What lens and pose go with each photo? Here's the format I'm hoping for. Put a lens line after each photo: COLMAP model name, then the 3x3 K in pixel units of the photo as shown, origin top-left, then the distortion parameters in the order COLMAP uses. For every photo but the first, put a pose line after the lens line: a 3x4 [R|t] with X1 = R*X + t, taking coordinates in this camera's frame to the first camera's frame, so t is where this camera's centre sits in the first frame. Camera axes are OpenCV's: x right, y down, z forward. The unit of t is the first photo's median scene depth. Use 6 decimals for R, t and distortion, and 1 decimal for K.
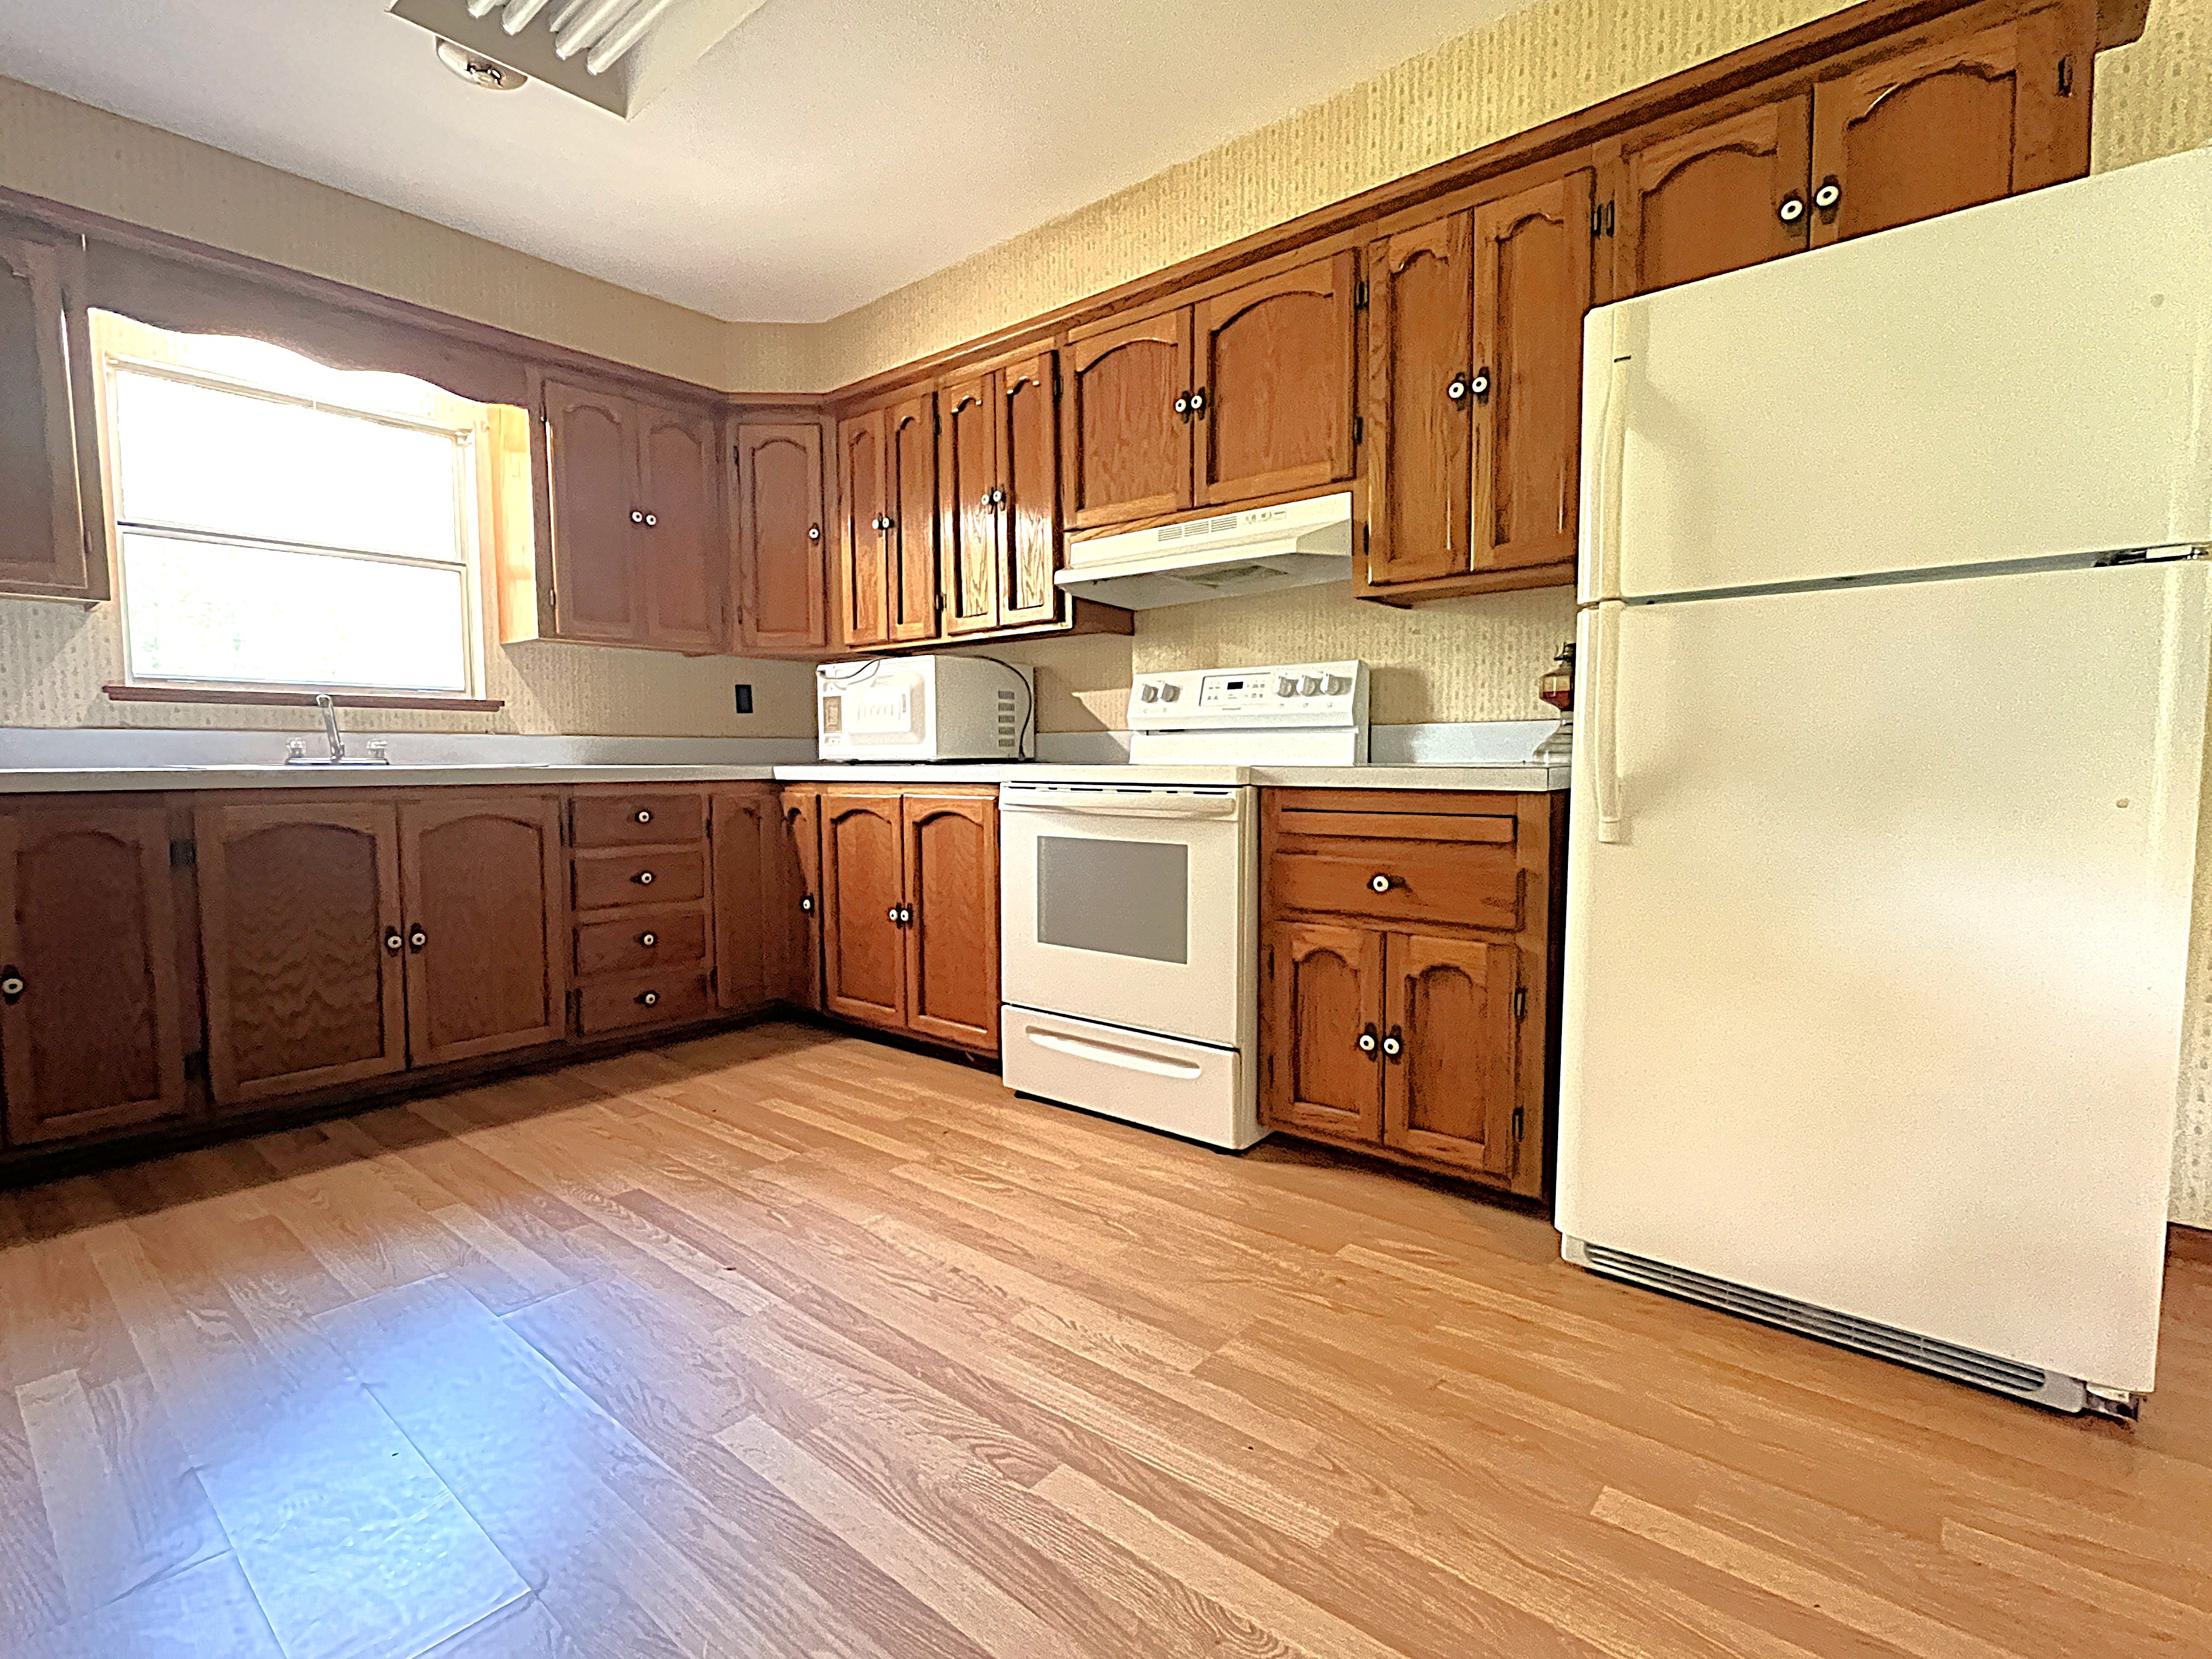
lens RADIAL K [[1052.9, 0, 1102.3], [0, 1052.9, 836.7], [0, 0, 1]] dist [-0.005990, 0.001220]
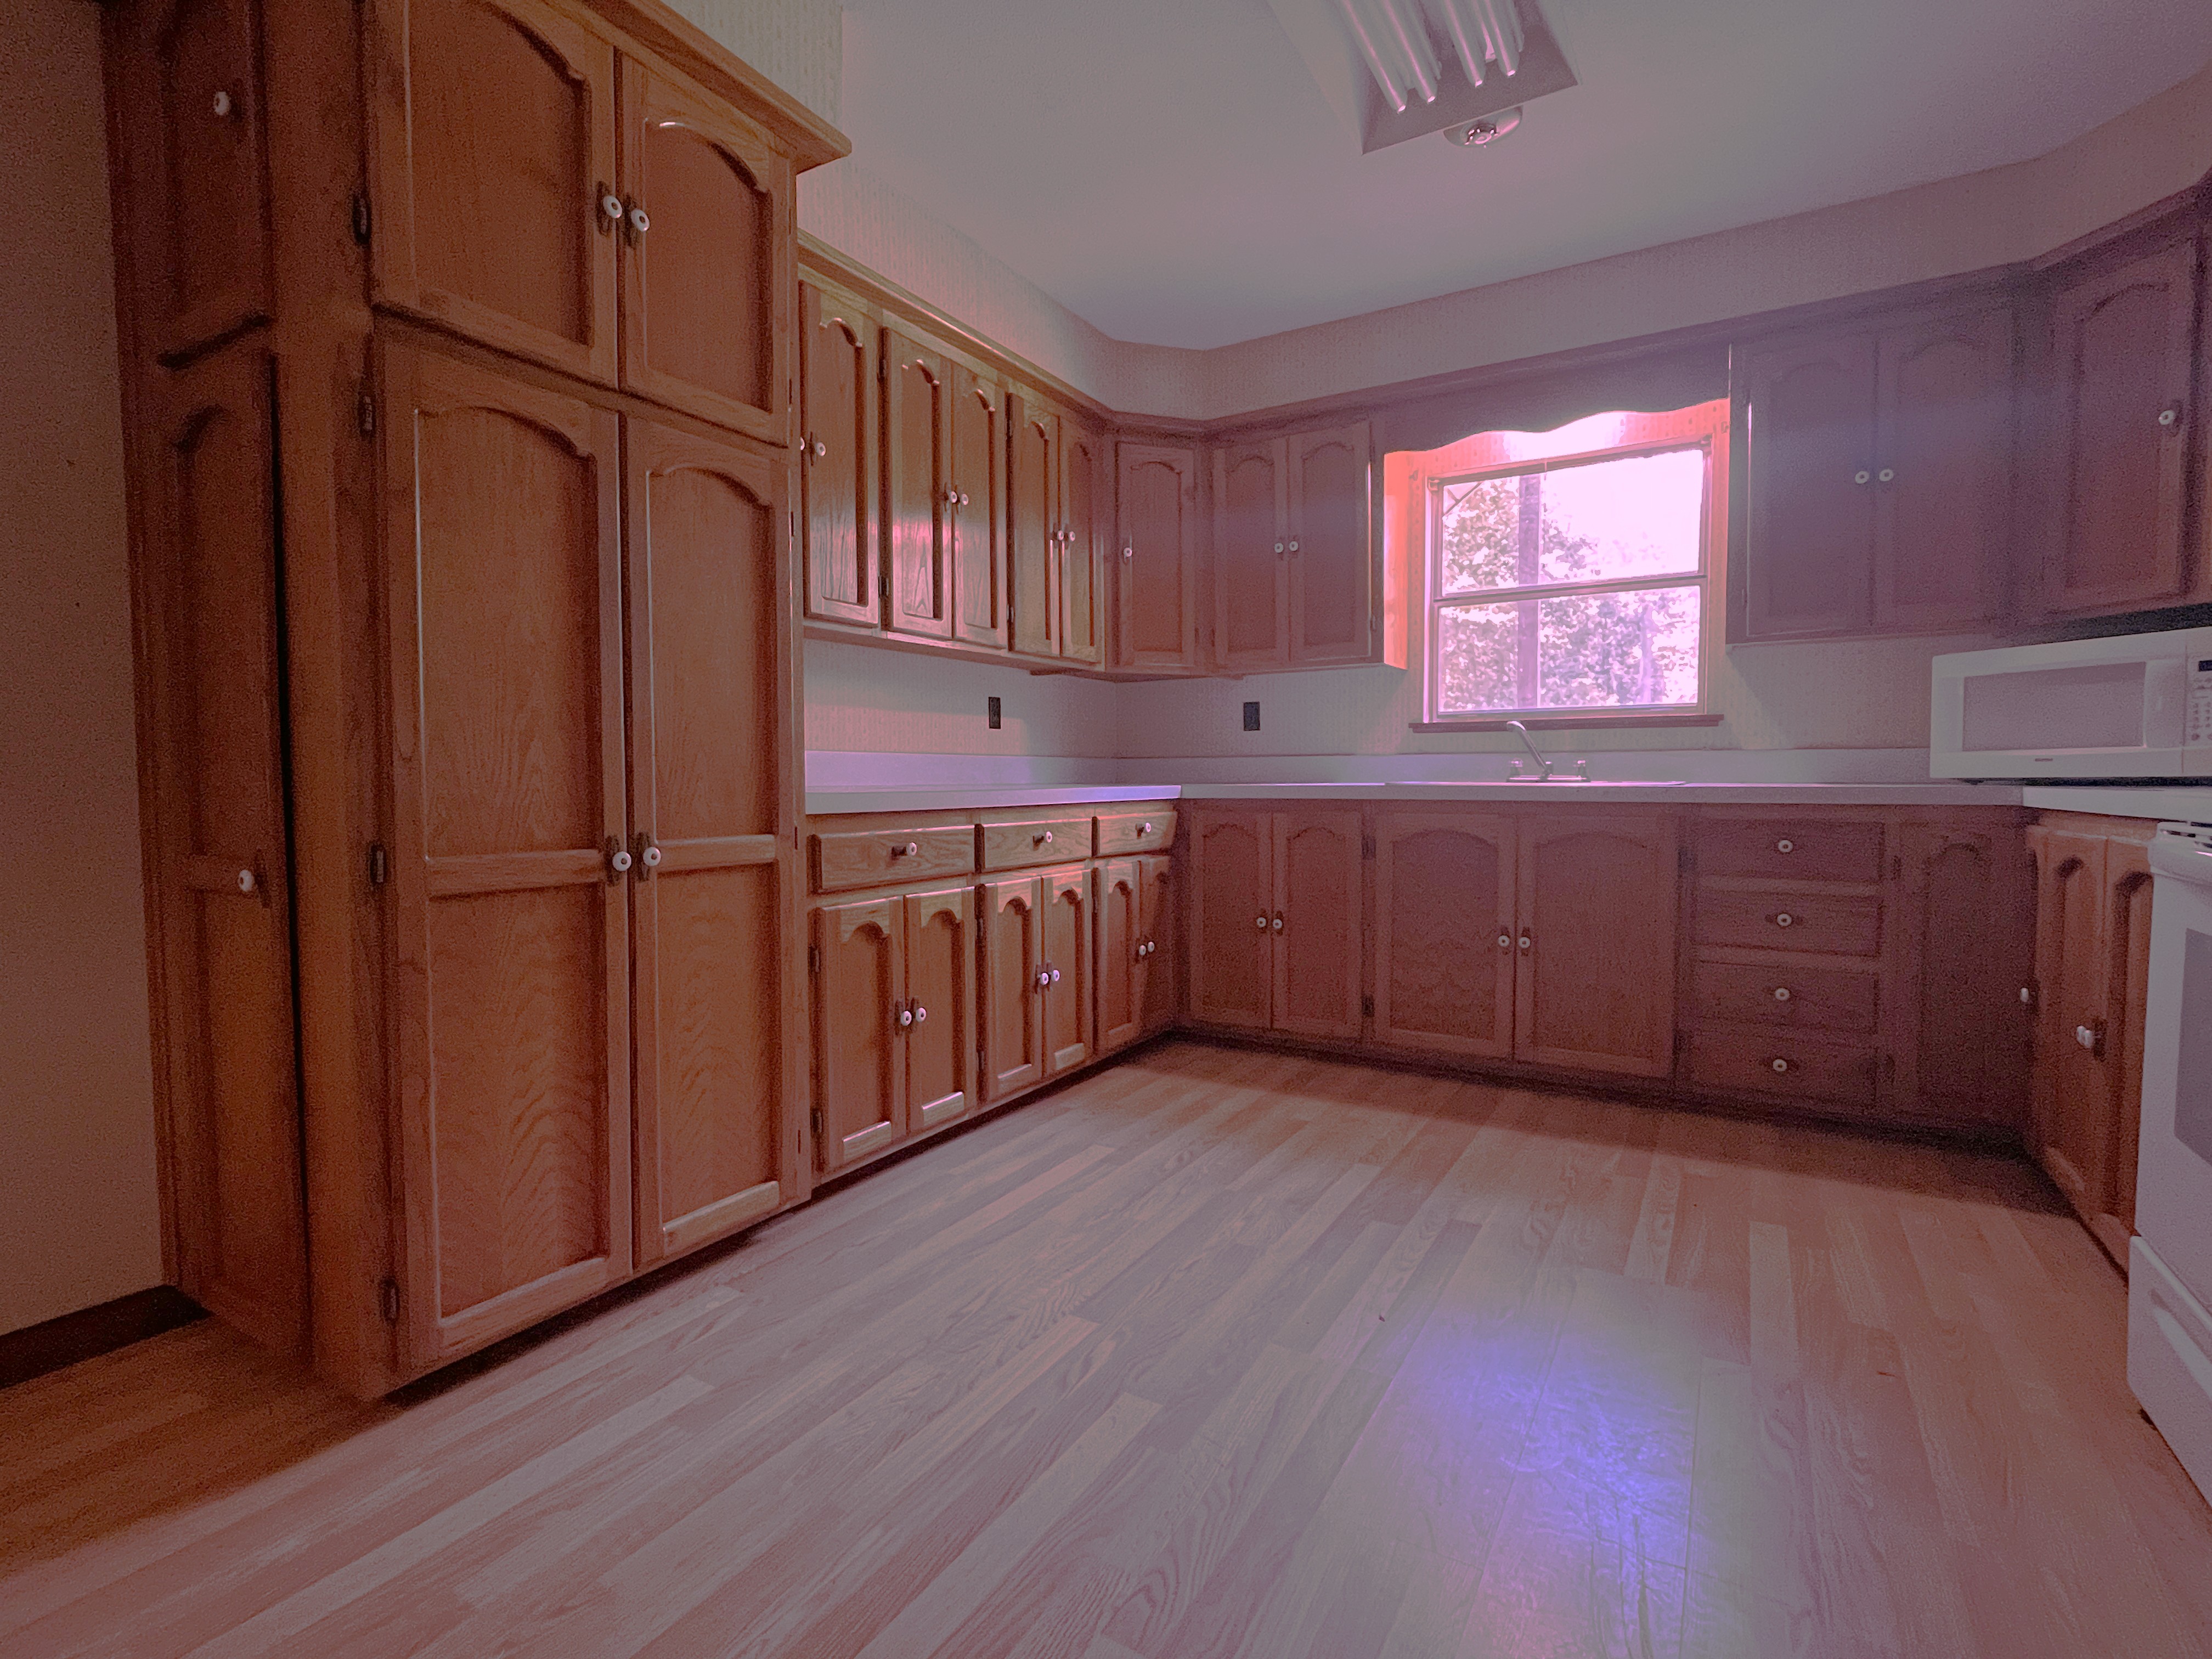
lens RADIAL K [[1052.9, 0, 1101.8], [0, 1052.9, 835.5], [0, 0, 1]] dist [-0.005990, 0.001220]
pose [[0.156415, 0.055316, -0.986141, 0.382237], [-0.072316, 0.996392, 0.044421, -0.031958], [0.985040, 0.064366, 0.159851, 0.429944]]
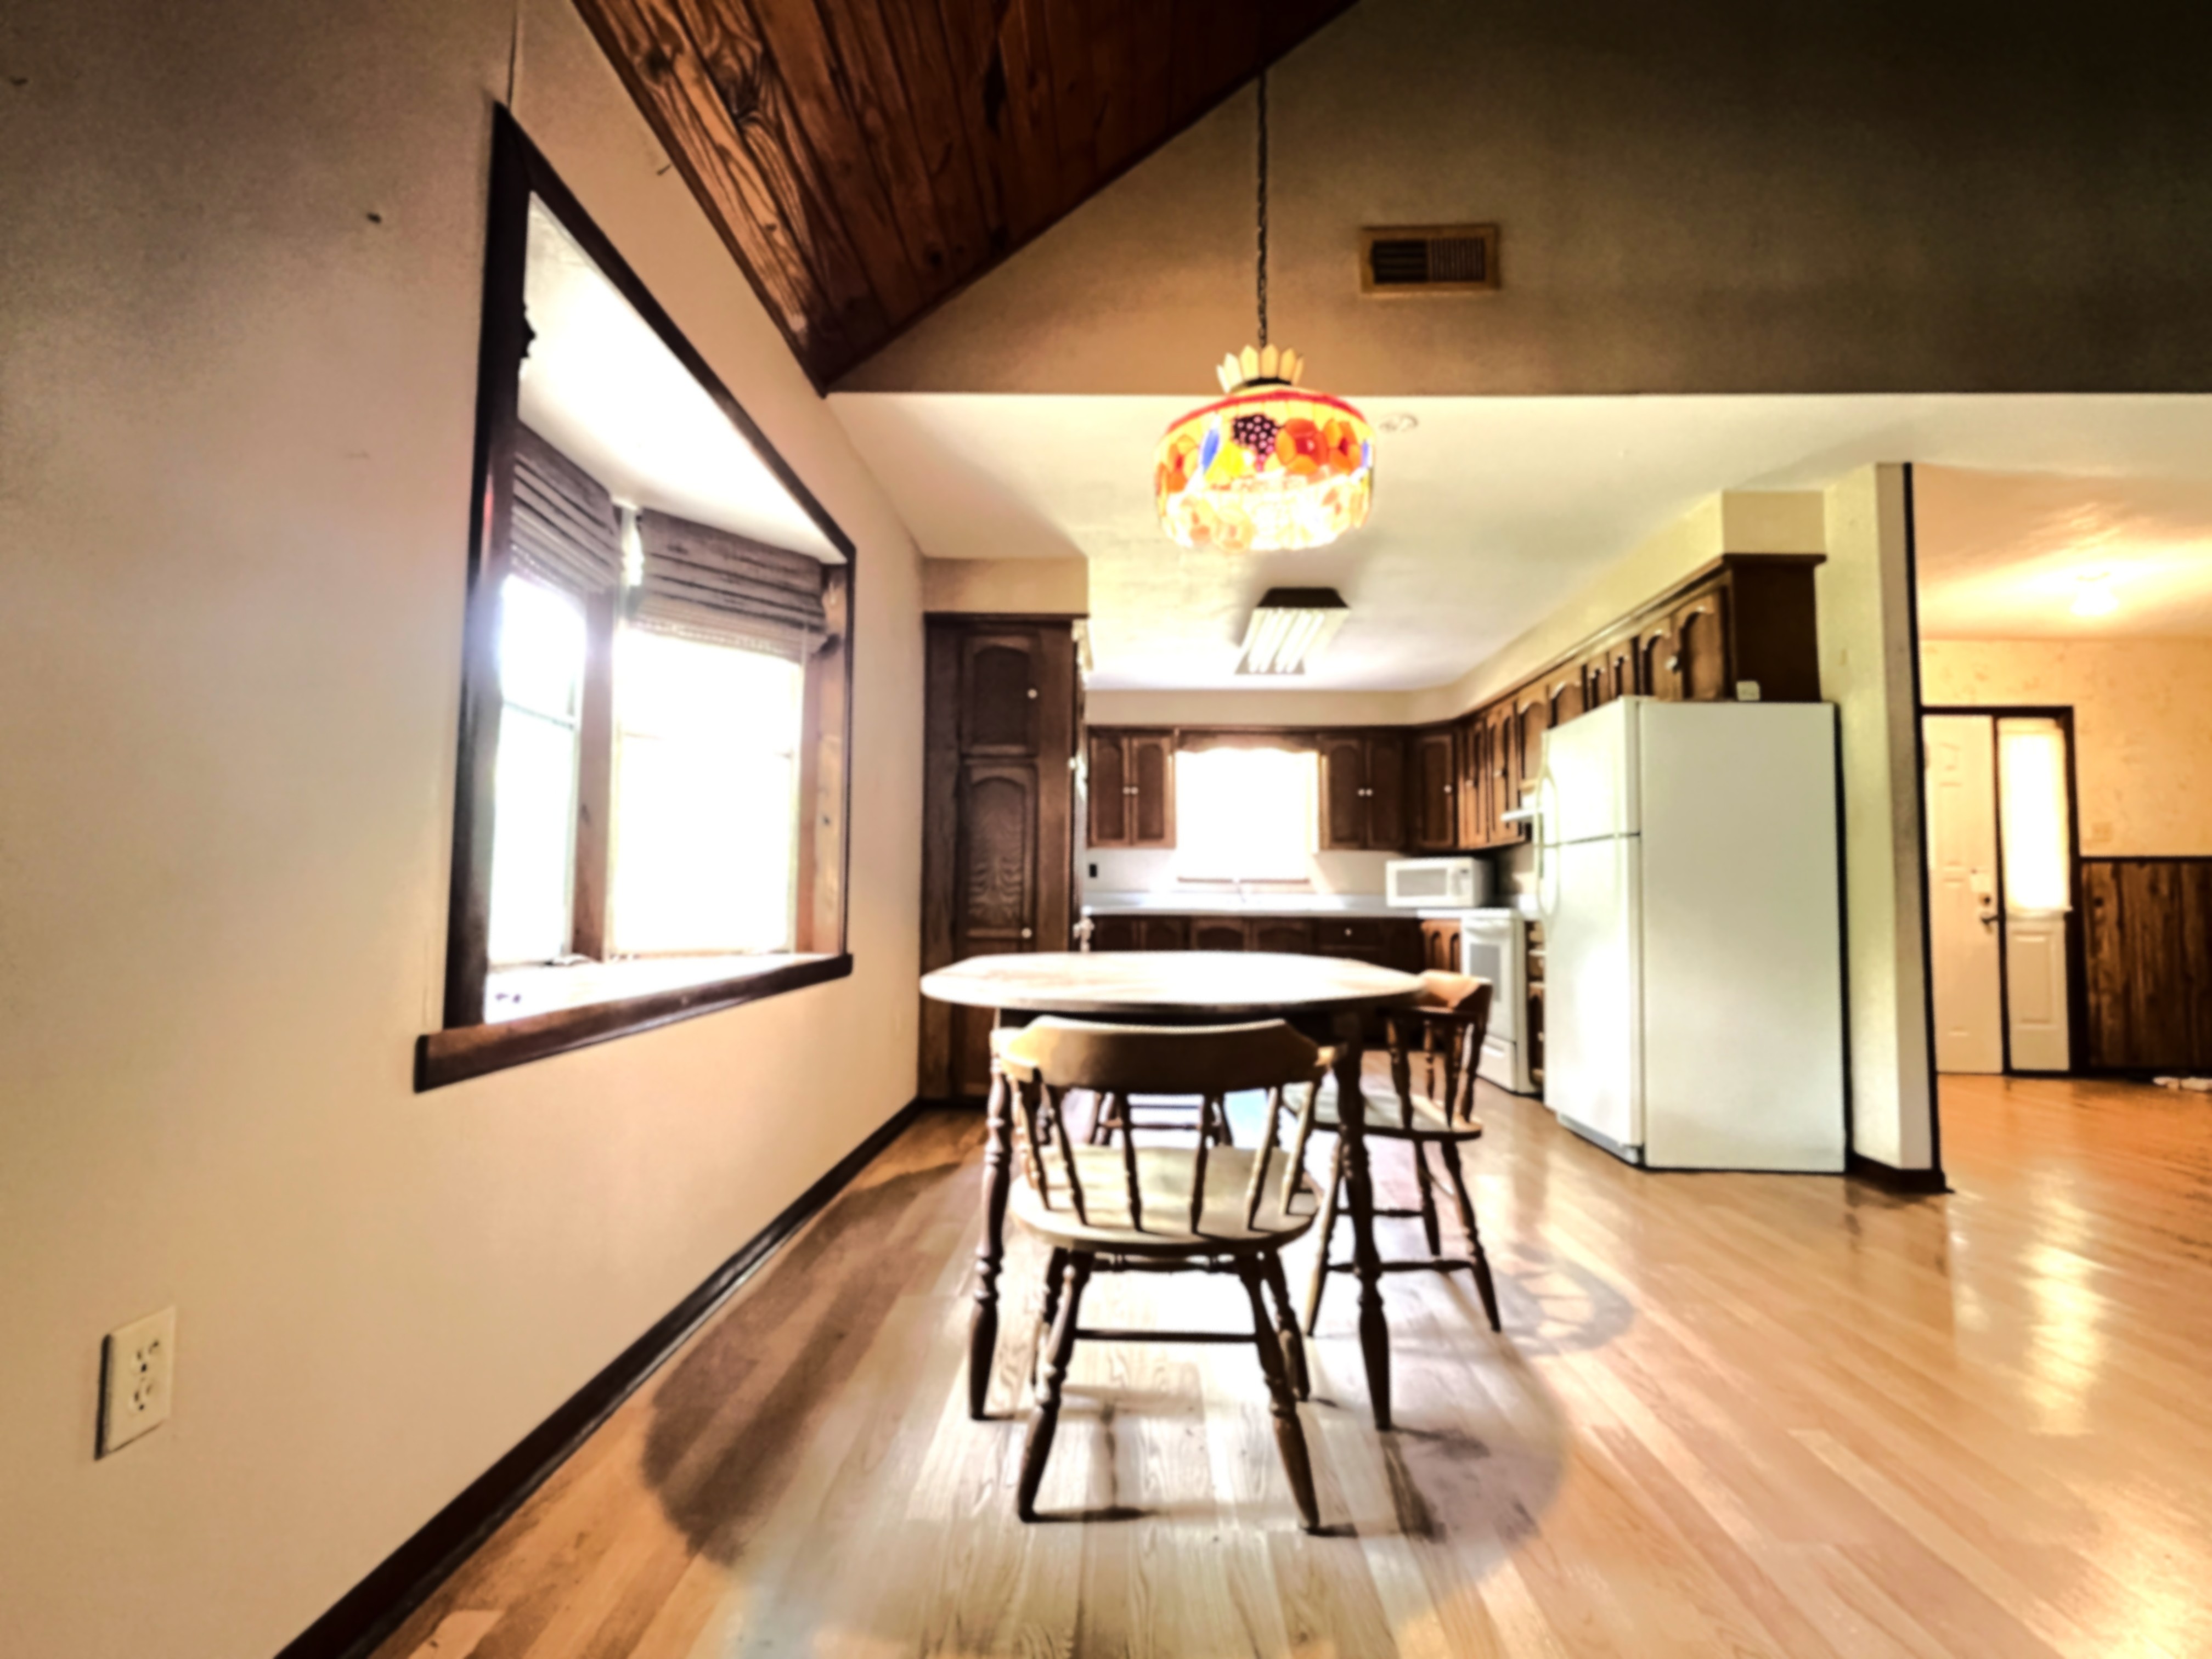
lens RADIAL K [[1052.9, 0, 1100.5], [0, 1052.9, 834.4], [0, 0, 1]] dist [-0.005990, 0.001220]
pose [[0.616101, -0.044947, -0.786384, 1.244003], [-0.071627, 0.991037, -0.112761, 0.080743], [0.784404, 0.125798, 0.607360, -0.963754]]
